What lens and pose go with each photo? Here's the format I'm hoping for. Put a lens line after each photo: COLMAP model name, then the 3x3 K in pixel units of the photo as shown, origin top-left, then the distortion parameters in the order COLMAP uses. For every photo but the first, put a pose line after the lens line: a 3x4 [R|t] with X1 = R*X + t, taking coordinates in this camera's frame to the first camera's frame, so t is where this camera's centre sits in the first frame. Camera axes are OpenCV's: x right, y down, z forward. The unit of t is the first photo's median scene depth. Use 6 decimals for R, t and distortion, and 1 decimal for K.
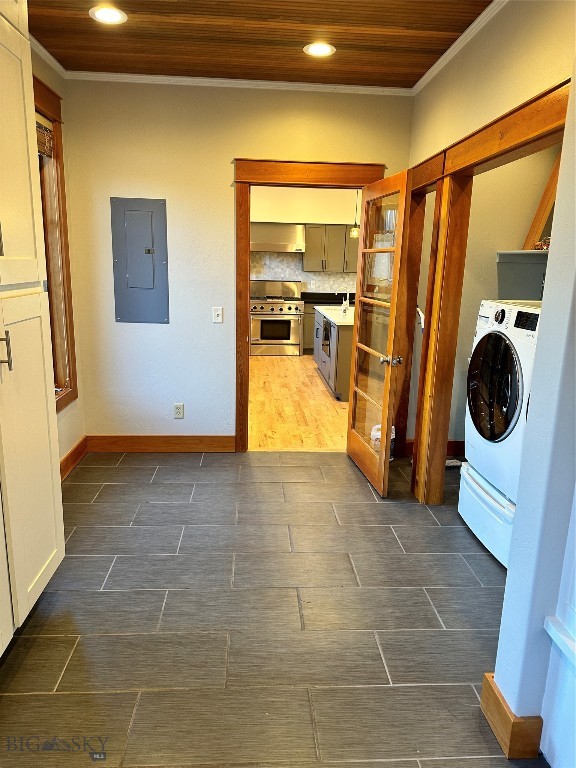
lens RADIAL K [[542.3, 0, 288.0], [0, 542.3, 384.0], [0, 0, 1]] dist [0.085168, -0.103004]
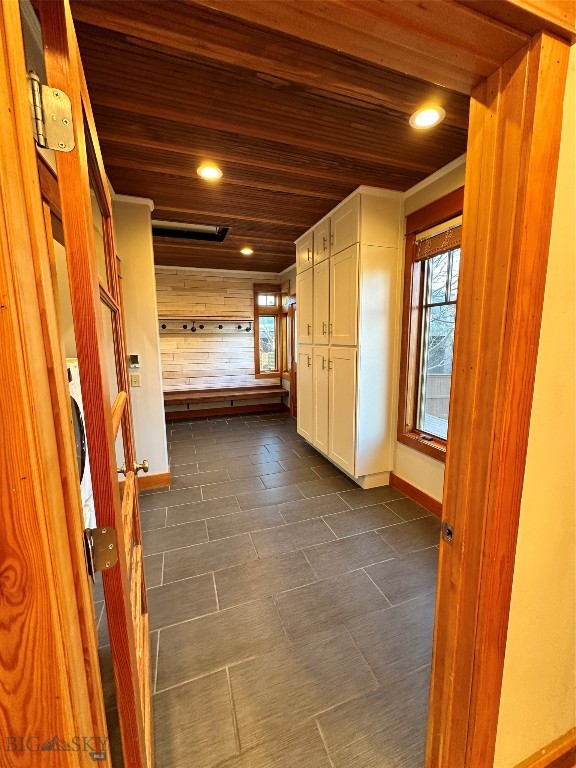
lens RADIAL K [[308.3, 0, 285.3], [0, 308.3, 383.0], [0, 0, 1]] dist [0.000961, 0.000086]
pose [[-0.962382, 0.019525, -0.270997, 0.096519], [-0.080421, 0.932251, 0.352763, -0.264873], [0.259525, 0.361286, -0.895611, 1.191306]]
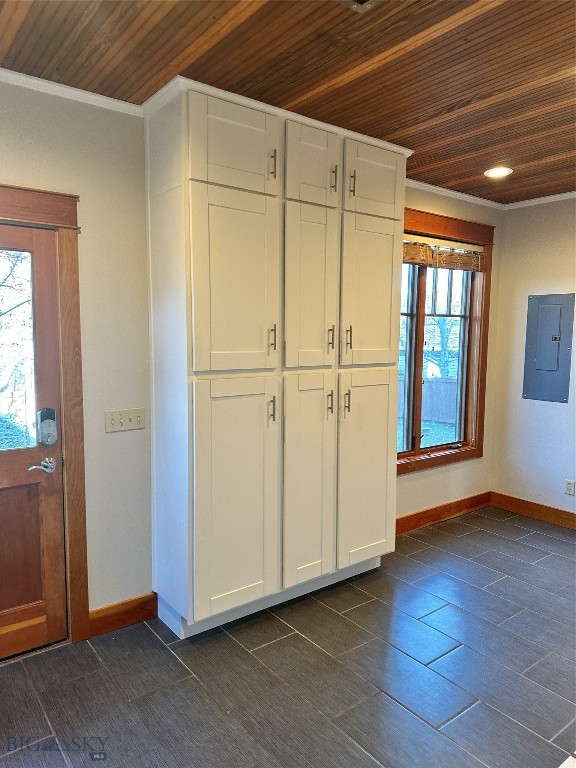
lens RADIAL K [[542.3, 0, 288.0], [0, 542.3, 384.0], [0, 0, 1]] dist [0.085168, -0.103004]
pose [[0.560894, 0.058275, -0.825834, 0.384123], [-0.176777, 0.982944, -0.050702, 0.004357], [0.808794, 0.174427, 0.561630, -0.068018]]
